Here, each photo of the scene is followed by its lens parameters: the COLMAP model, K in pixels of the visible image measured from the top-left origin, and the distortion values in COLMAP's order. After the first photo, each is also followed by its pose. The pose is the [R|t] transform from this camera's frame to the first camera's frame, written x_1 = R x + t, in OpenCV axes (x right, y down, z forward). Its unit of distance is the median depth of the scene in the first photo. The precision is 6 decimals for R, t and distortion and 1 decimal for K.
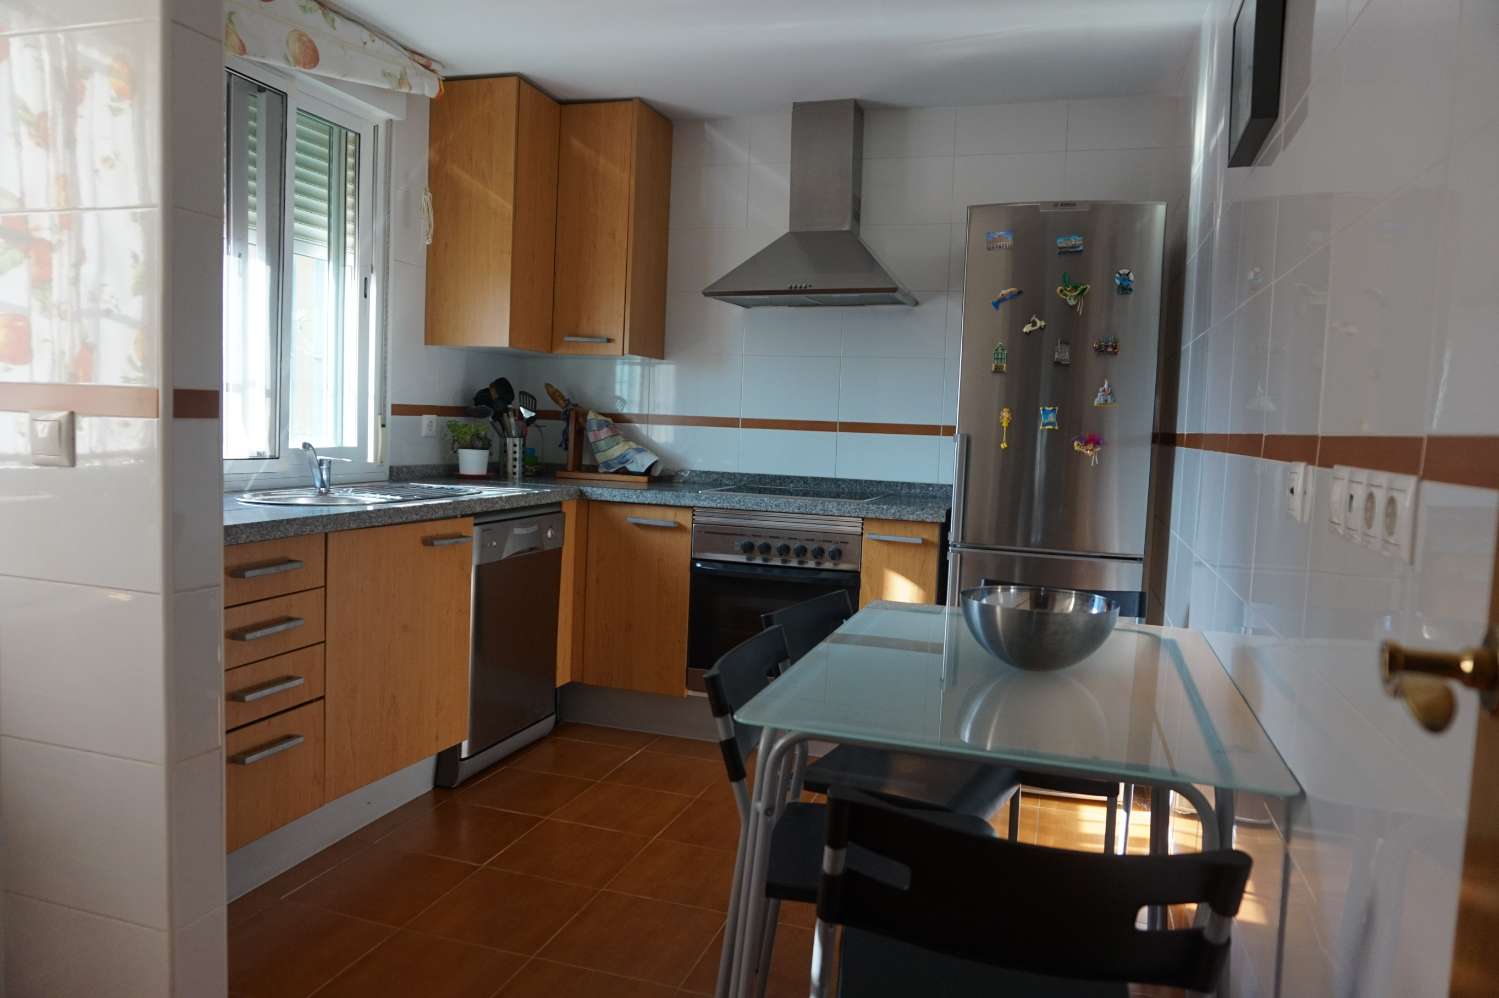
lens RADIAL K [[1005.2, 0, 747.0], [0, 1005.2, 502.9], [0, 0, 1]] dist [-0.051869, 0.034624]
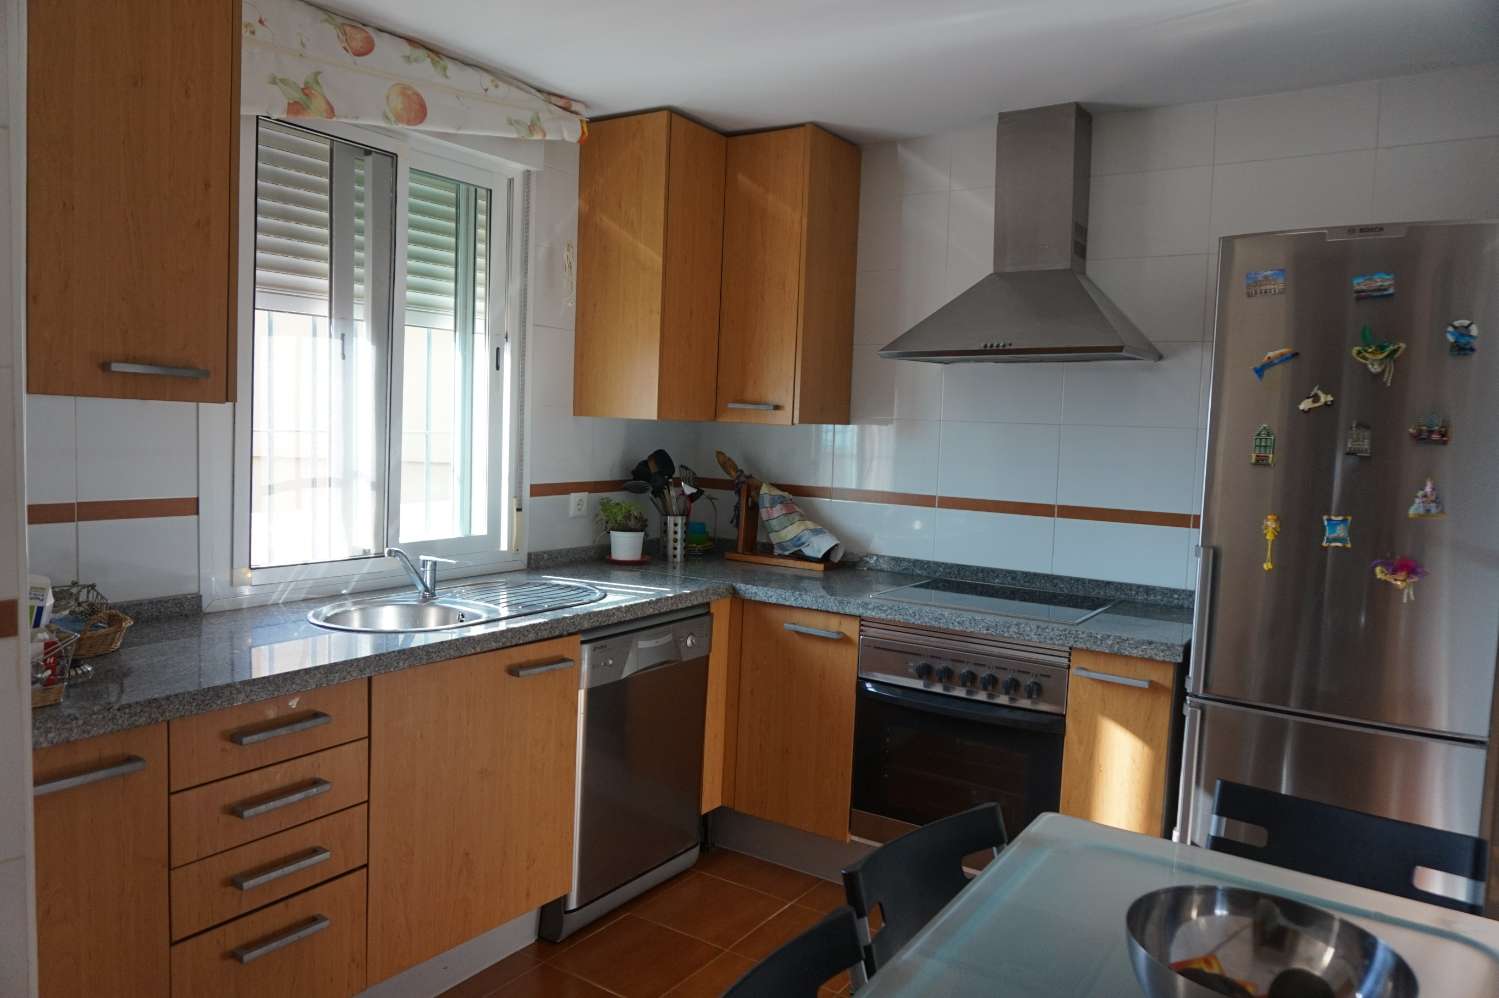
lens RADIAL K [[1005.2, 0, 747.0], [0, 1005.2, 502.9], [0, 0, 1]] dist [-0.051869, 0.034624]
pose [[0.962277, 0.017321, -0.271519, 0.079667], [-0.020528, 0.999749, -0.008976, -0.079957], [0.271295, 0.014211, 0.962391, 0.186281]]
